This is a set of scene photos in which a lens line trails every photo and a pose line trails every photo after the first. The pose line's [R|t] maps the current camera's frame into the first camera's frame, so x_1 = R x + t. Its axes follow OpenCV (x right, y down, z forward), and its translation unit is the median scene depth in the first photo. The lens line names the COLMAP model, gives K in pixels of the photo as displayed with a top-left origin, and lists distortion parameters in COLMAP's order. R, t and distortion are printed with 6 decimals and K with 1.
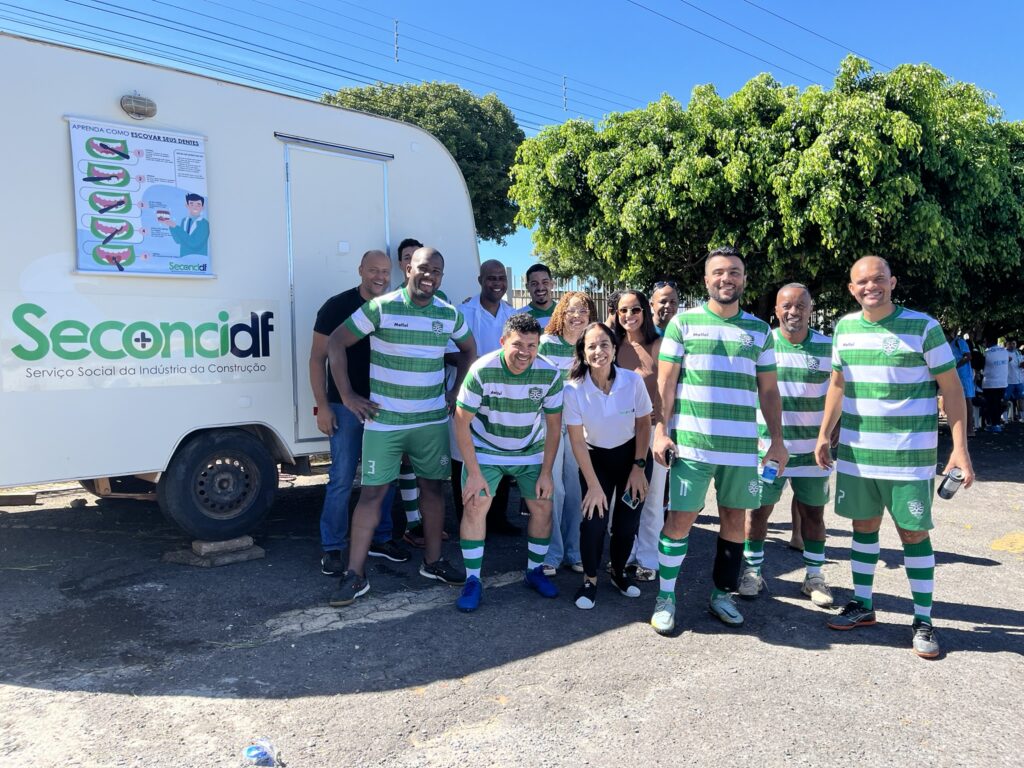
lens RADIAL K [[759.3, 0, 516.2], [0, 759.3, 380.7], [0, 0, 1]] dist [0.035882, -0.034477]
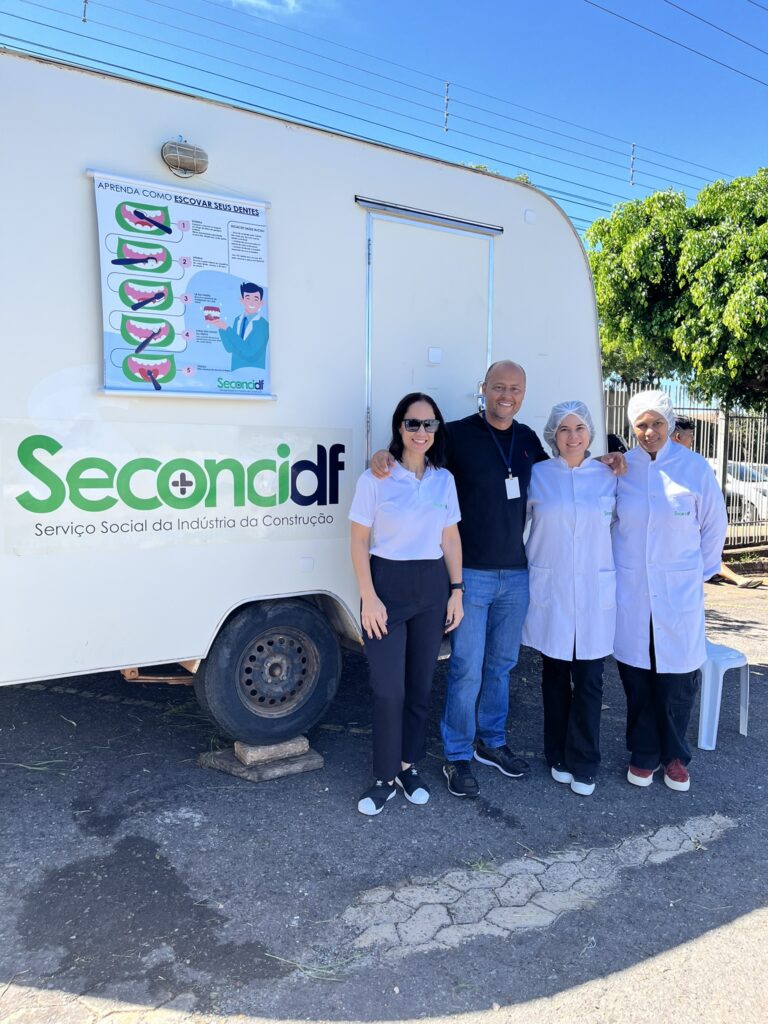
lens RADIAL K [[759.3, 0, 383.6], [0, 759.3, 513.9], [0, 0, 1]] dist [0.035882, -0.034477]
pose [[0.984338, 0.044547, -0.170572, -0.162368], [-0.036258, 0.998019, 0.051408, -0.065743], [0.172524, -0.044419, 0.984003, 0.293522]]
